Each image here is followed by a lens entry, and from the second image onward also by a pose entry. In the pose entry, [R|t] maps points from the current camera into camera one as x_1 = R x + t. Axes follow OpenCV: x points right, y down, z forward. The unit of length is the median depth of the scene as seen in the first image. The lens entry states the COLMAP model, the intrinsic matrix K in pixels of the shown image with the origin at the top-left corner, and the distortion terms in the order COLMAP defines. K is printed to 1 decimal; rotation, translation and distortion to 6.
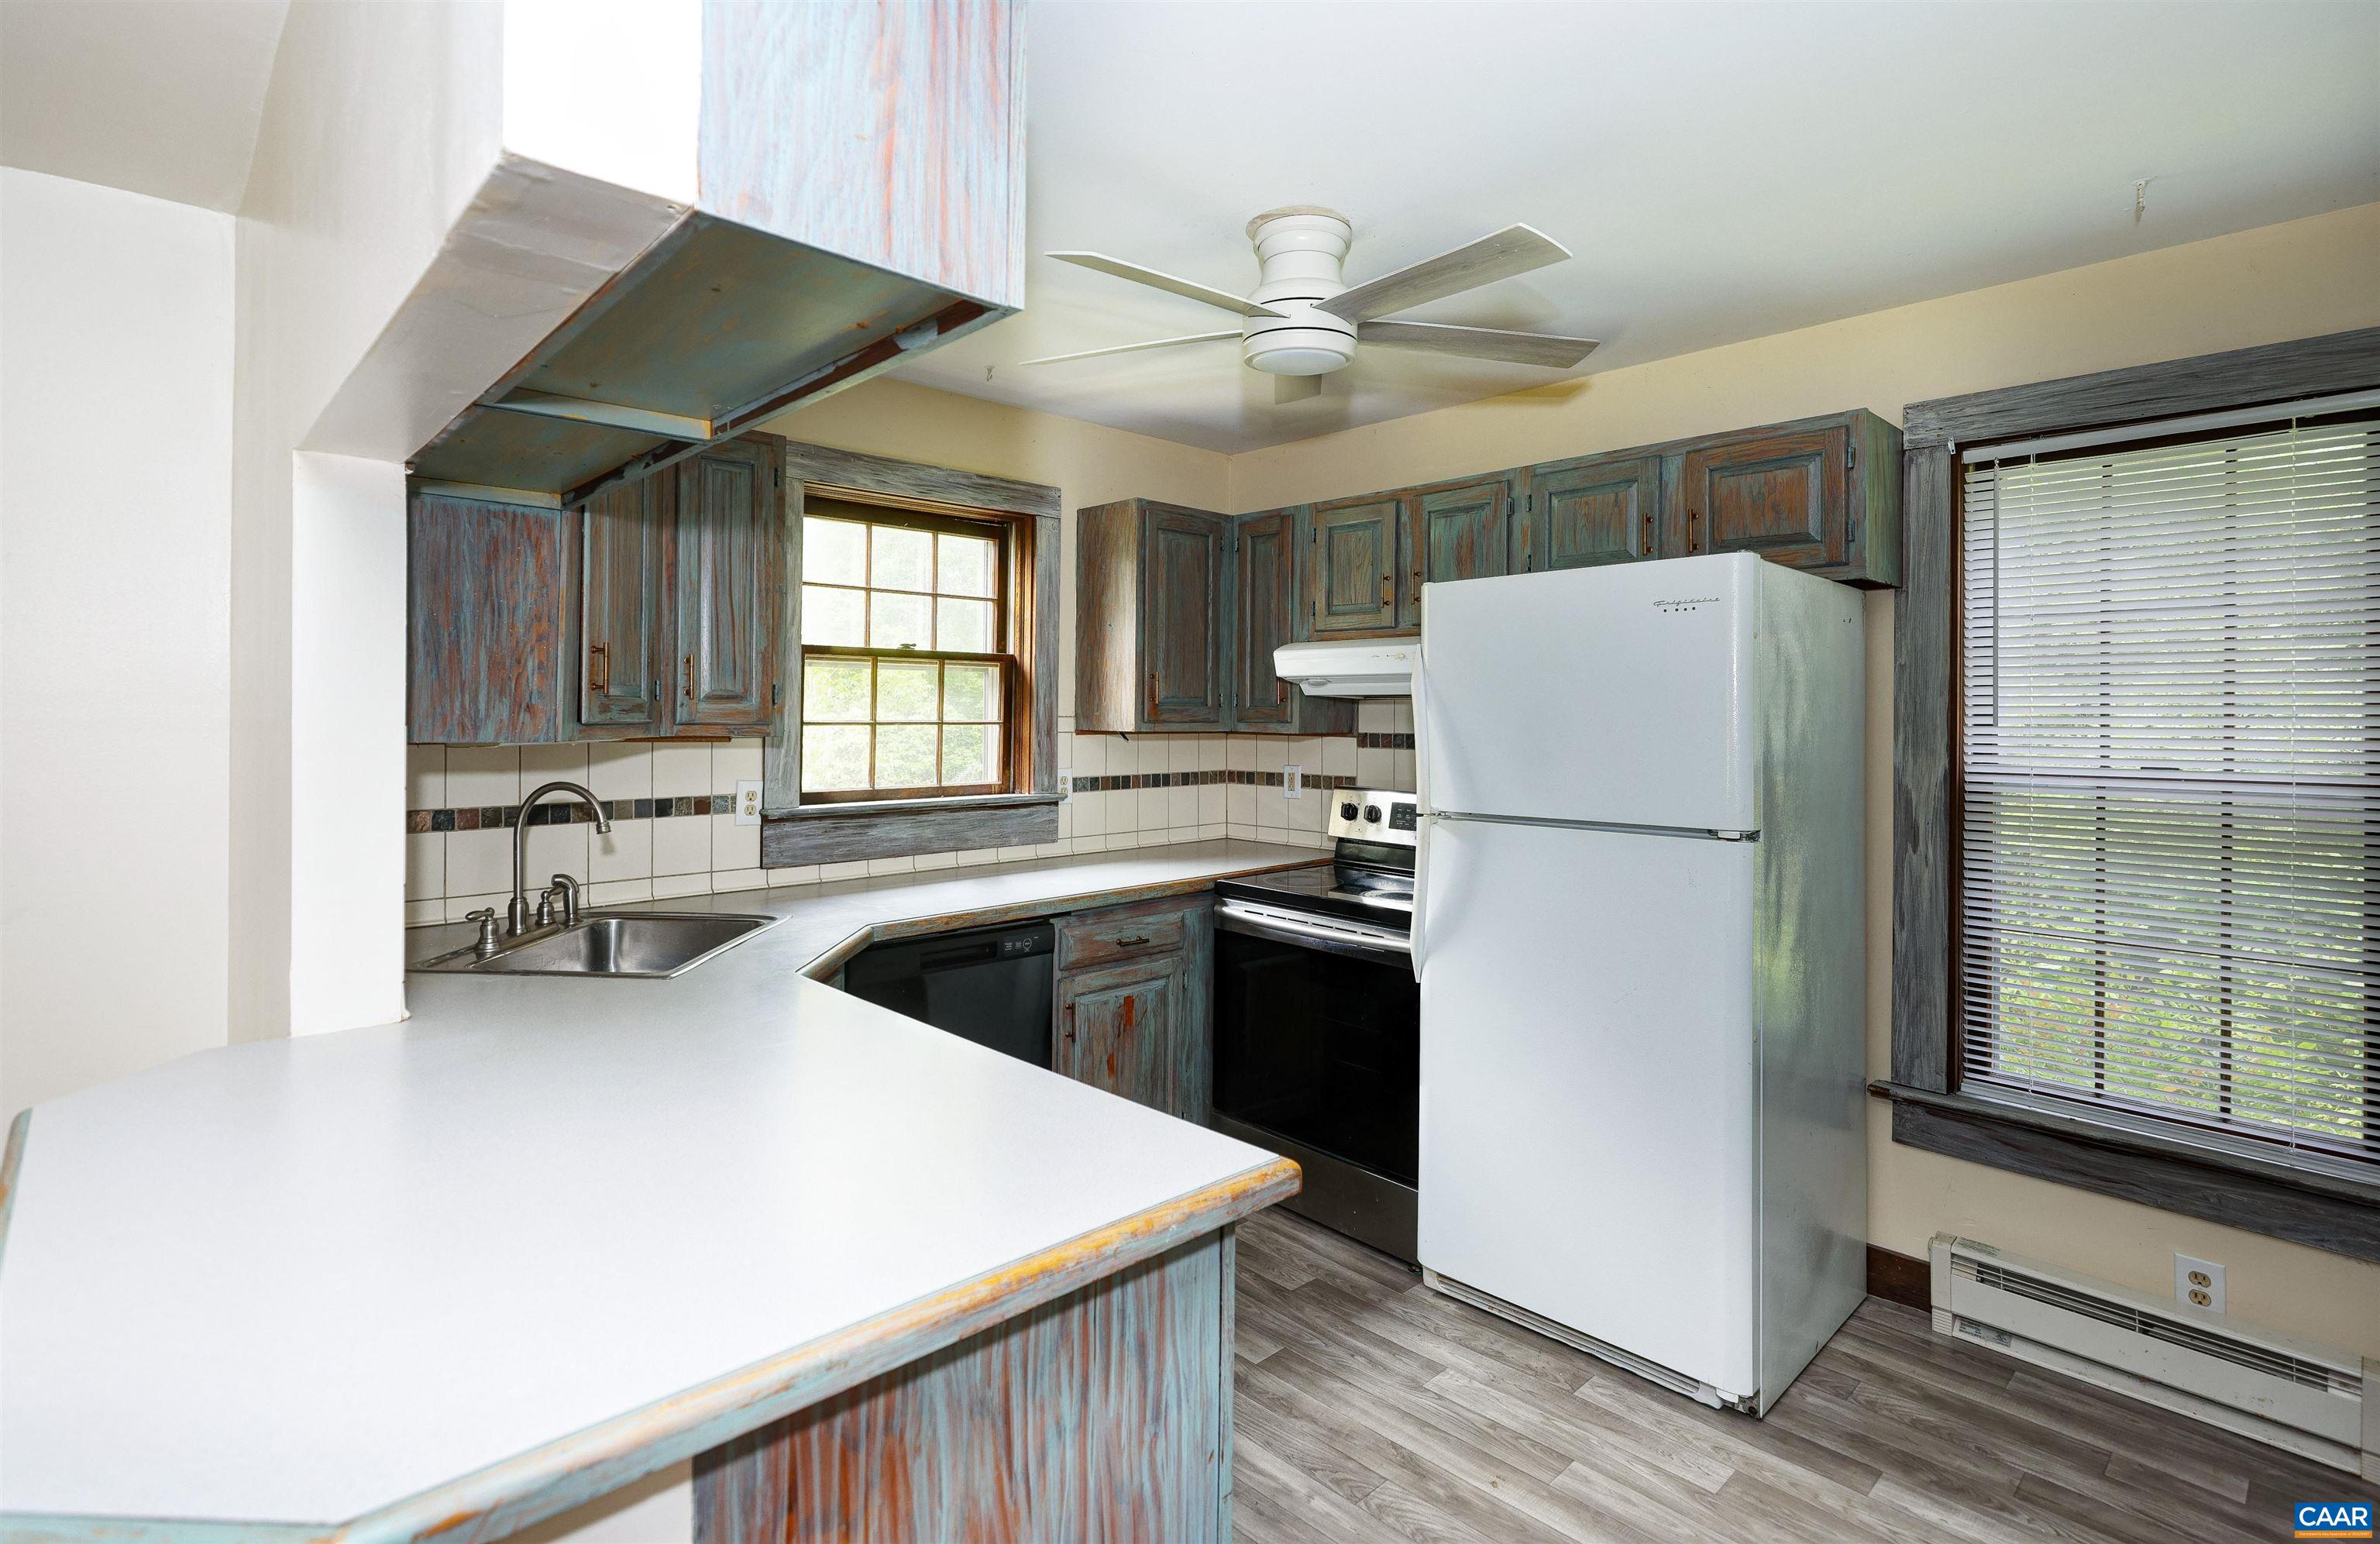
lens RADIAL K [[1140.7, 0, 1191.2], [0, 1140.7, 722.5], [0, 0, 1]] dist [0.000950, 0.000100]
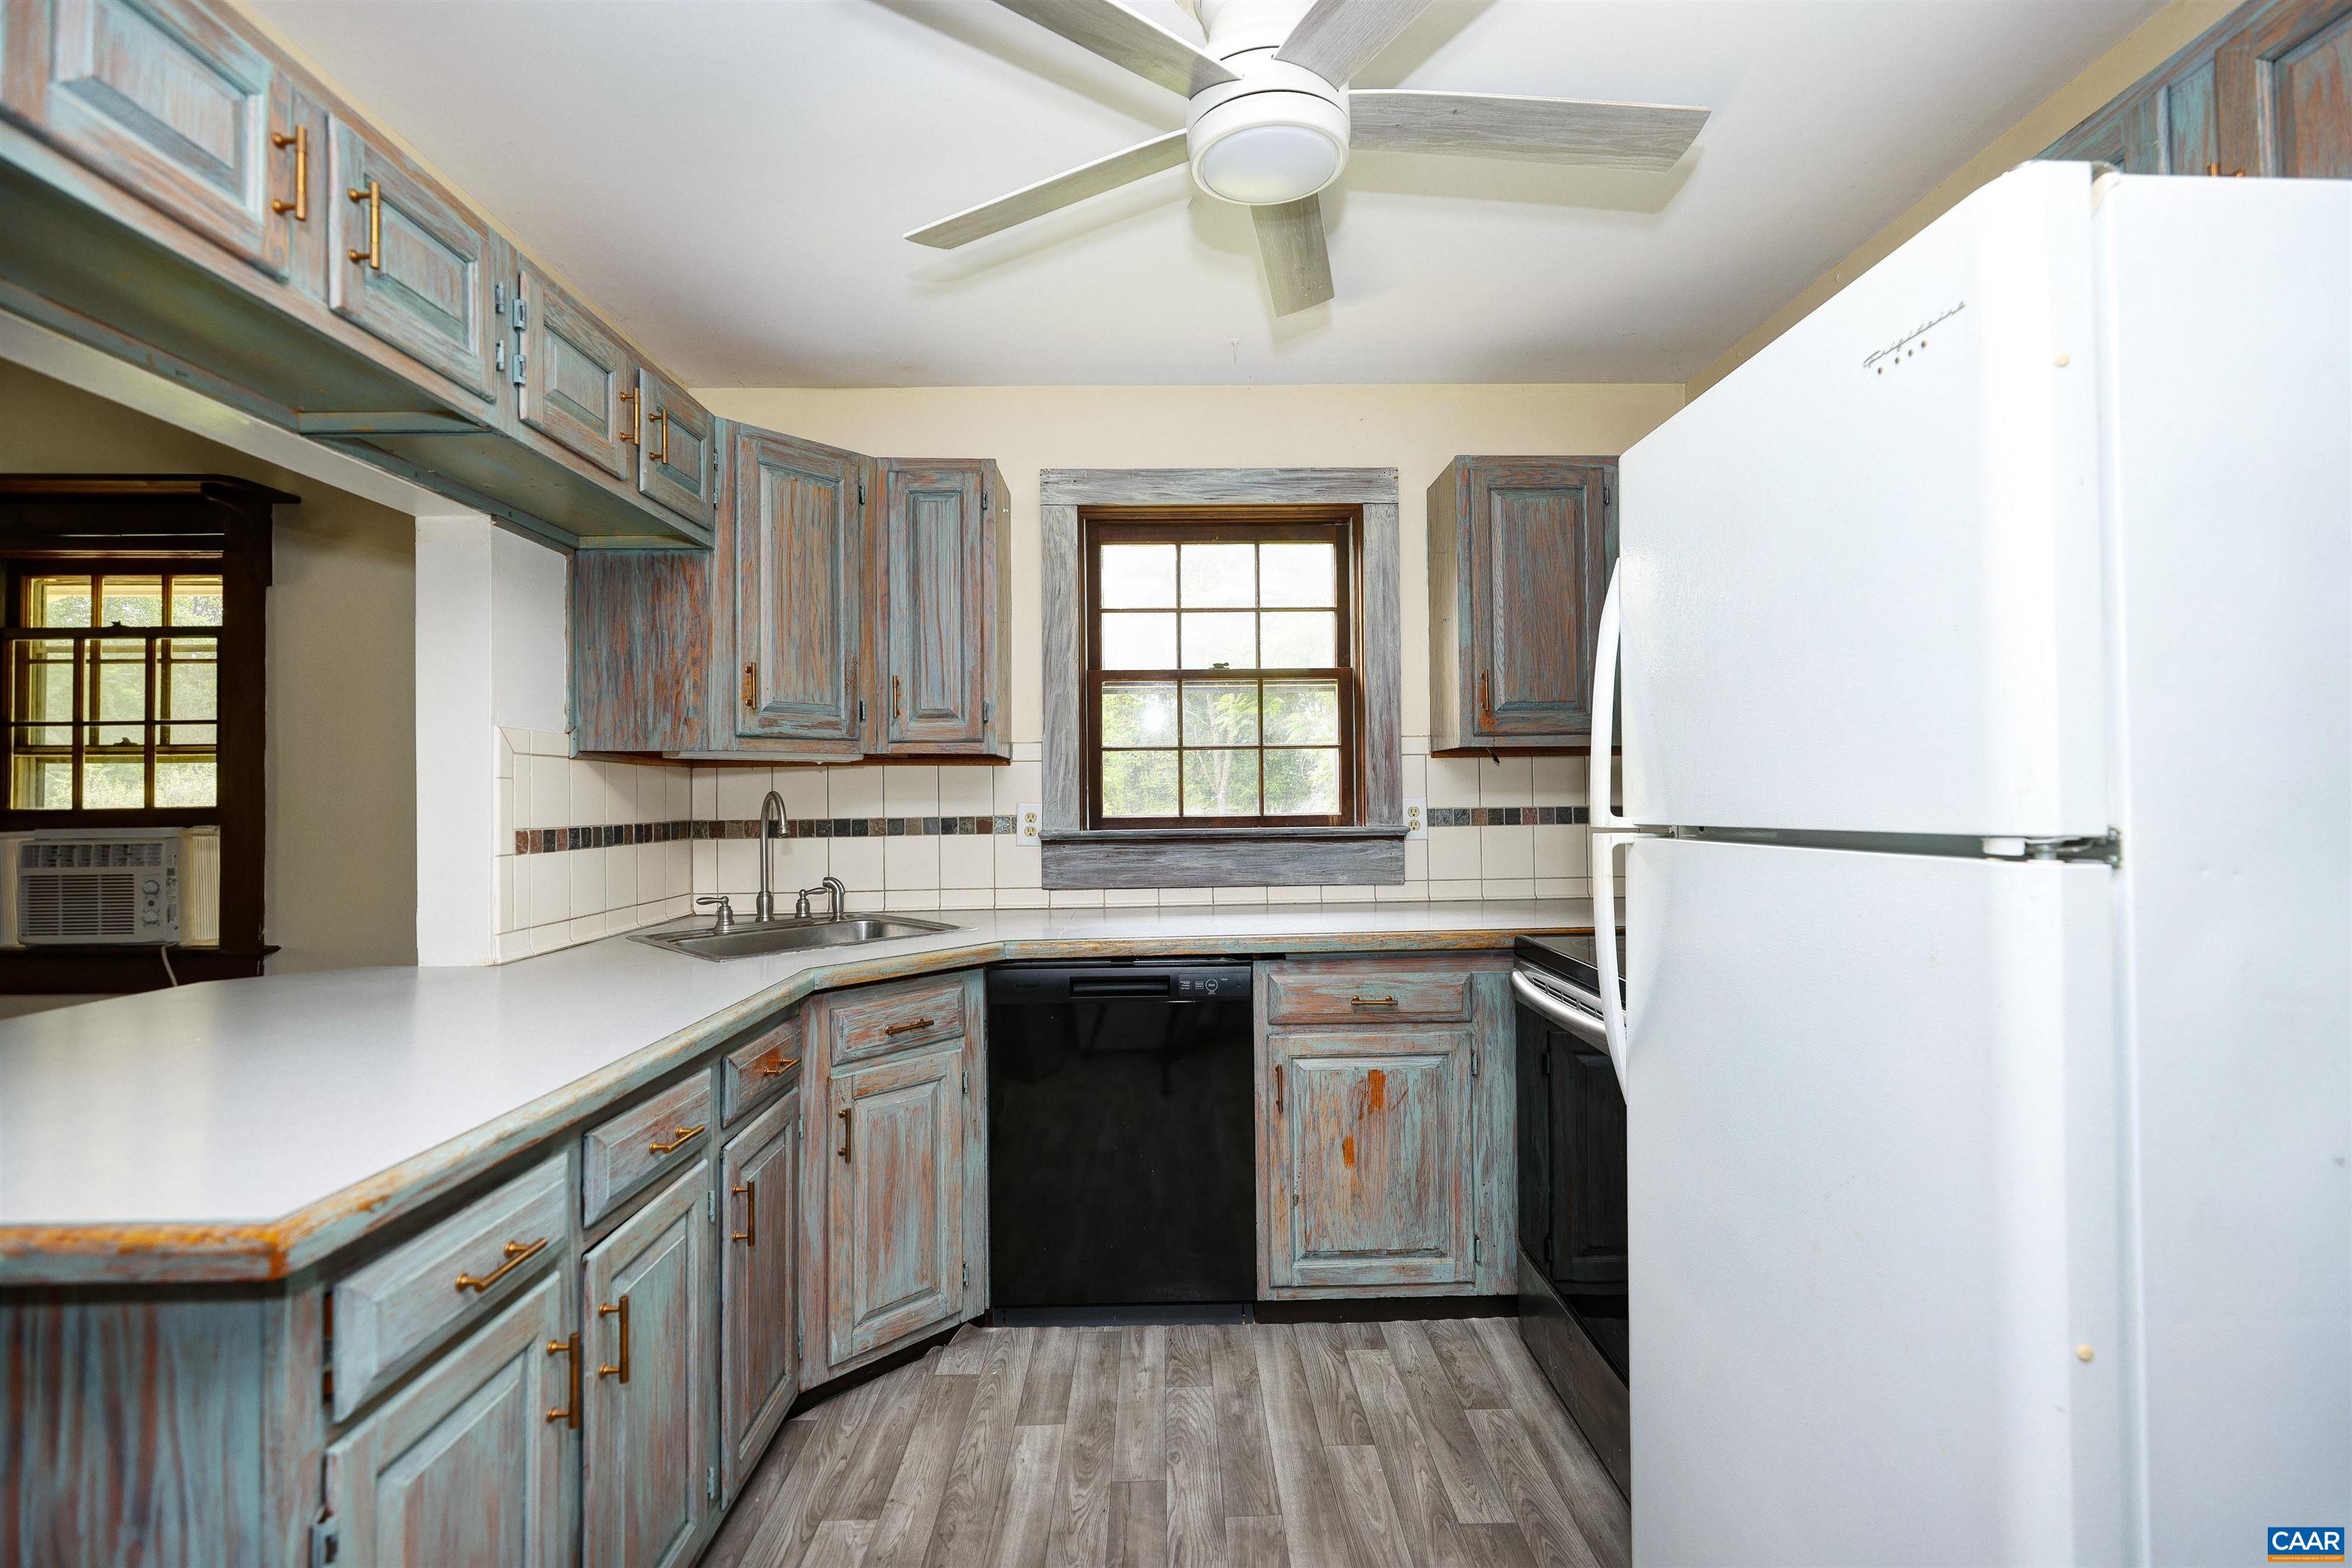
lens RADIAL K [[1083.5, 0, 1176.0], [0, 1083.5, 784.0], [0, 0, 1]] dist [-0.005421, 0.000056]
pose [[0.739537, -0.025216, -0.672643, 0.335988], [0.012993, 0.999647, -0.023189, 0.052530], [0.672990, 0.008410, 0.739603, 0.325434]]
